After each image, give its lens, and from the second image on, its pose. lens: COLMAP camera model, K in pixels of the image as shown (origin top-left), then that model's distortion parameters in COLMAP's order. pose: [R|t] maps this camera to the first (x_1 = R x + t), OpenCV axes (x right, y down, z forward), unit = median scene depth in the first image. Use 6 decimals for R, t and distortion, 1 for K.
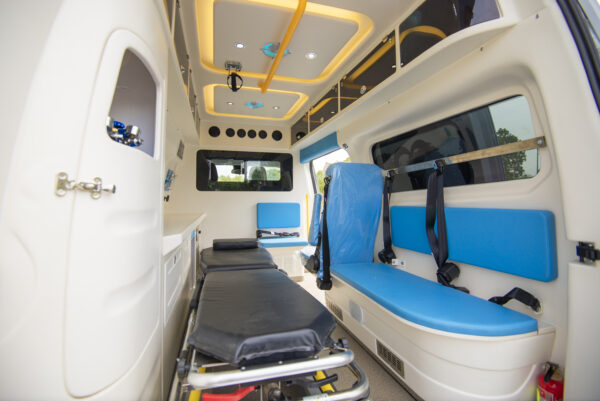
lens RADIAL K [[278.9, 0, 291.4], [0, 278.9, 199.1], [0, 0, 1]] dist [-0.024918, -0.004804]
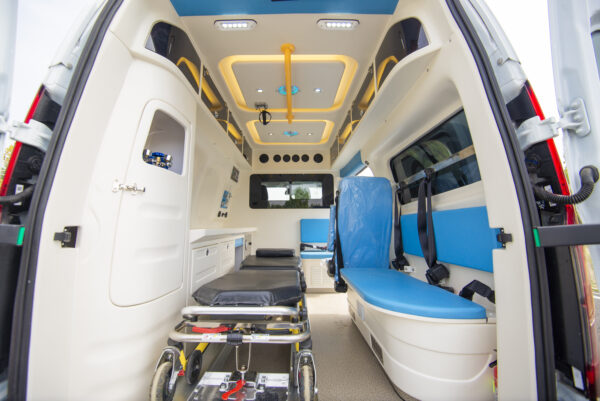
lens RADIAL K [[278.9, 0, 290.1], [0, 278.9, 200.0], [0, 0, 1]] dist [-0.024918, -0.004804]
pose [[0.960990, -0.023149, -0.275612, 0.242108], [-0.001177, 0.996140, -0.087772, 0.060034], [0.276580, 0.084672, 0.957253, -0.140447]]
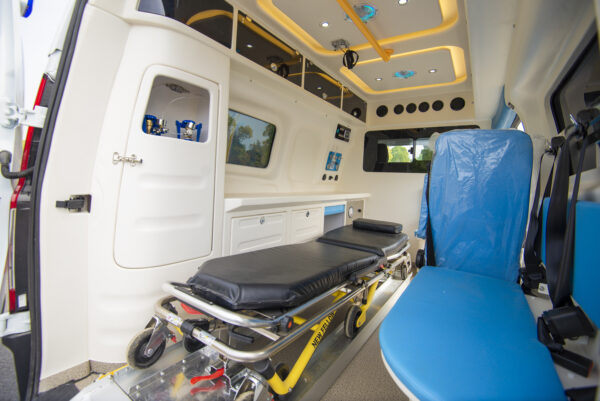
lens RADIAL K [[278.9, 0, 287.2], [0, 278.9, 196.1], [0, 0, 1]] dist [-0.024918, -0.004804]
pose [[0.638194, 0.077701, -0.765945, 0.444997], [-0.043398, 0.996943, 0.064975, 0.010735], [0.768652, -0.008226, 0.639615, 0.190391]]
